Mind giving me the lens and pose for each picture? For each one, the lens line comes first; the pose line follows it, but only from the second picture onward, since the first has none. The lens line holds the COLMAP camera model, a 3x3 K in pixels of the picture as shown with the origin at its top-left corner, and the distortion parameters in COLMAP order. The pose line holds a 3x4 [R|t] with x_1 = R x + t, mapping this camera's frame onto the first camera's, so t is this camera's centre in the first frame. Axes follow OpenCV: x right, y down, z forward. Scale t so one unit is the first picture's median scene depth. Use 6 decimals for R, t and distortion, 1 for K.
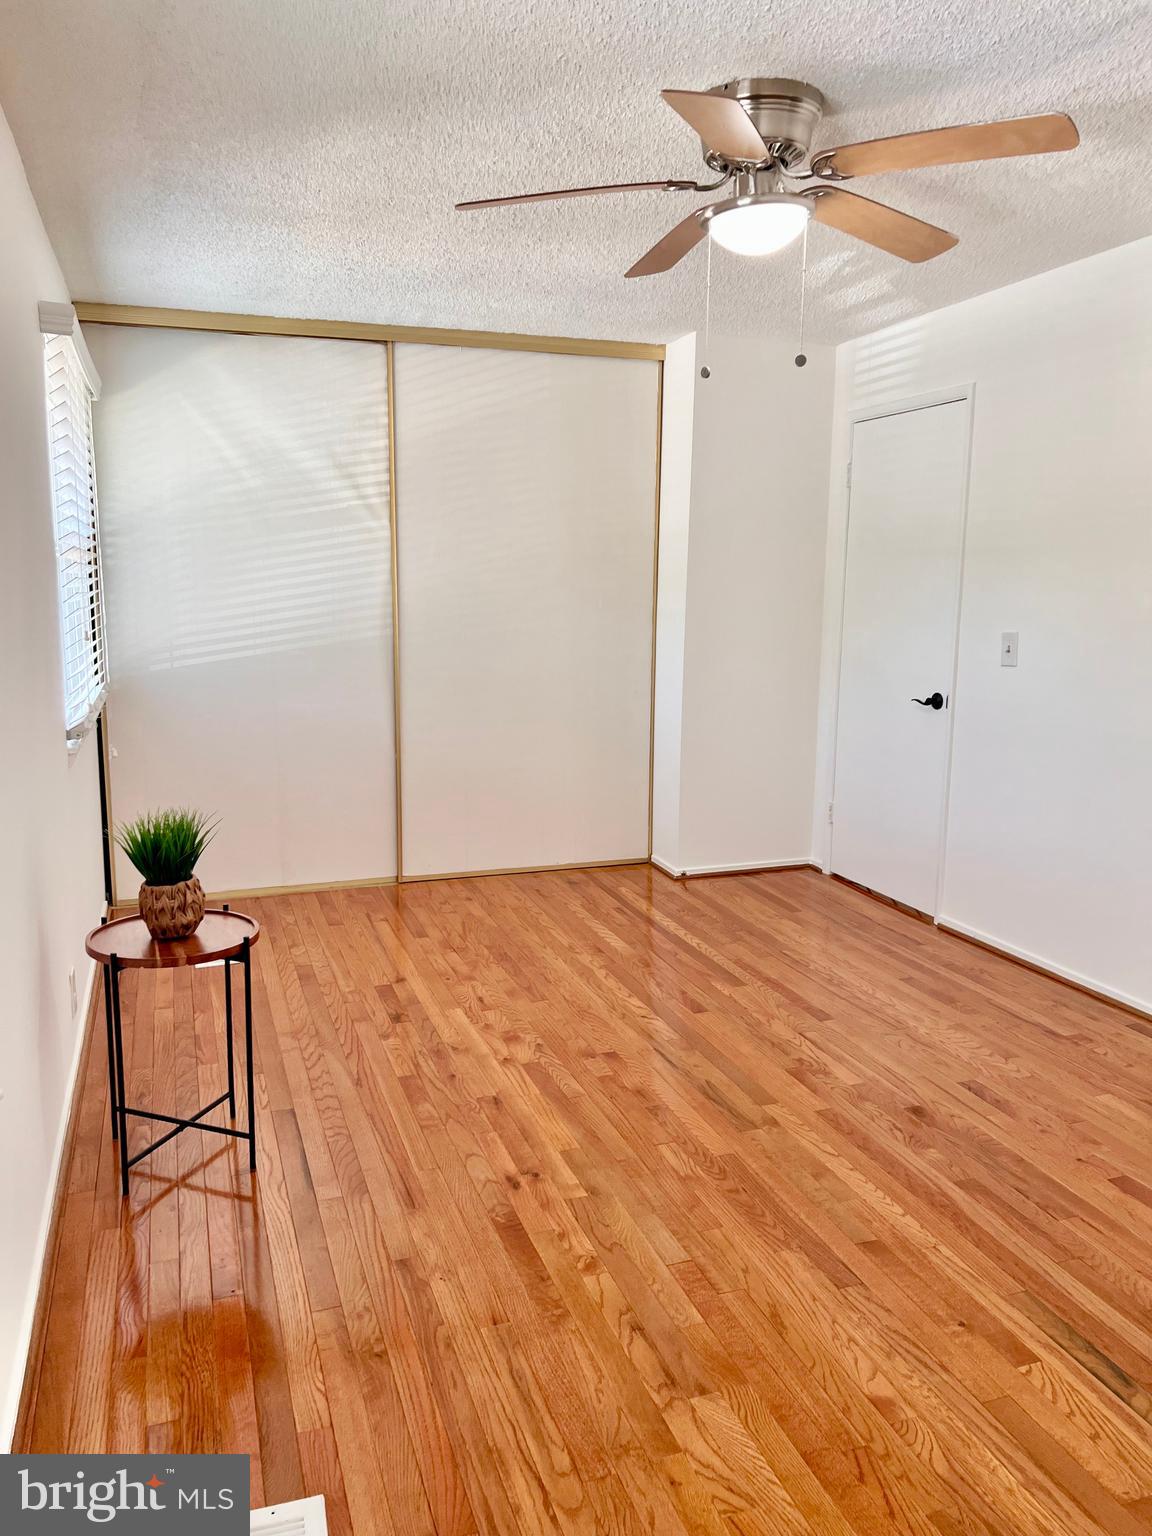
lens RADIAL K [[1165.5, 0, 576.0], [0, 1165.5, 768.0], [0, 0, 1]] dist [0.068395, -0.080011]
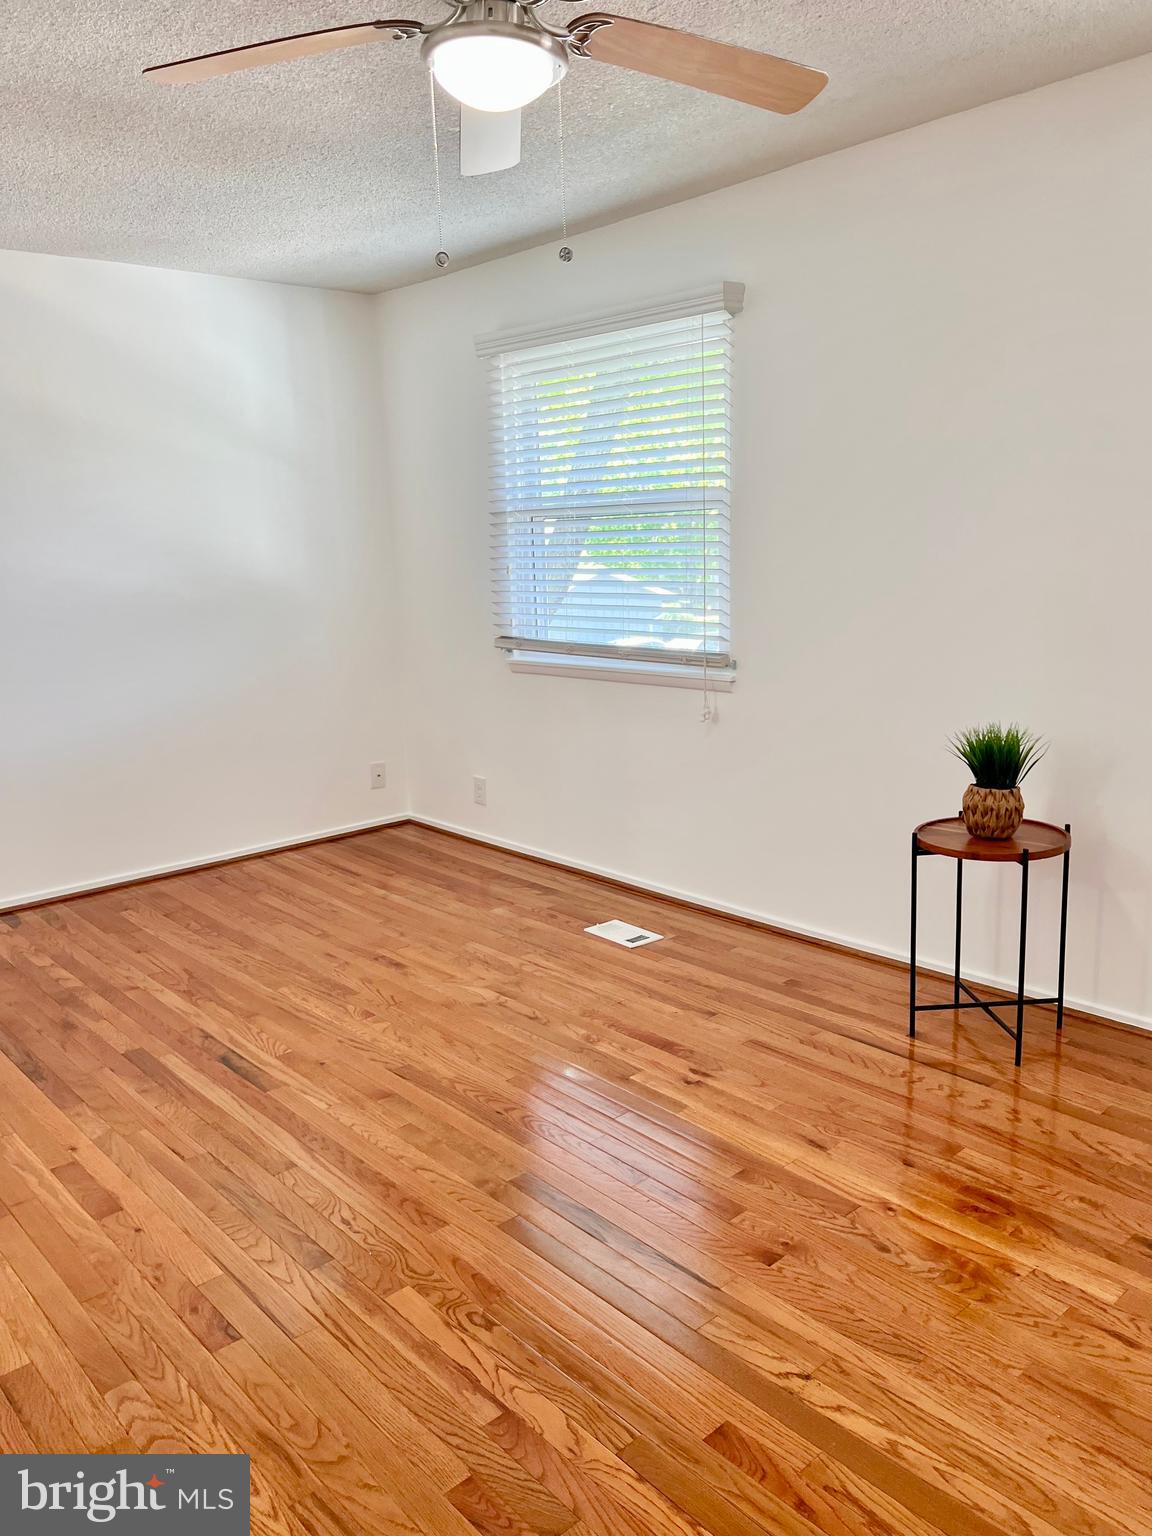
lens RADIAL K [[1165.5, 0, 576.0], [0, 1165.5, 768.0], [0, 0, 1]] dist [0.068395, -0.080011]
pose [[-0.924129, 0.102766, -0.368002, 0.437401], [-0.031371, 0.939491, 0.341135, -0.294745], [0.380792, 0.326797, -0.864986, 1.842287]]
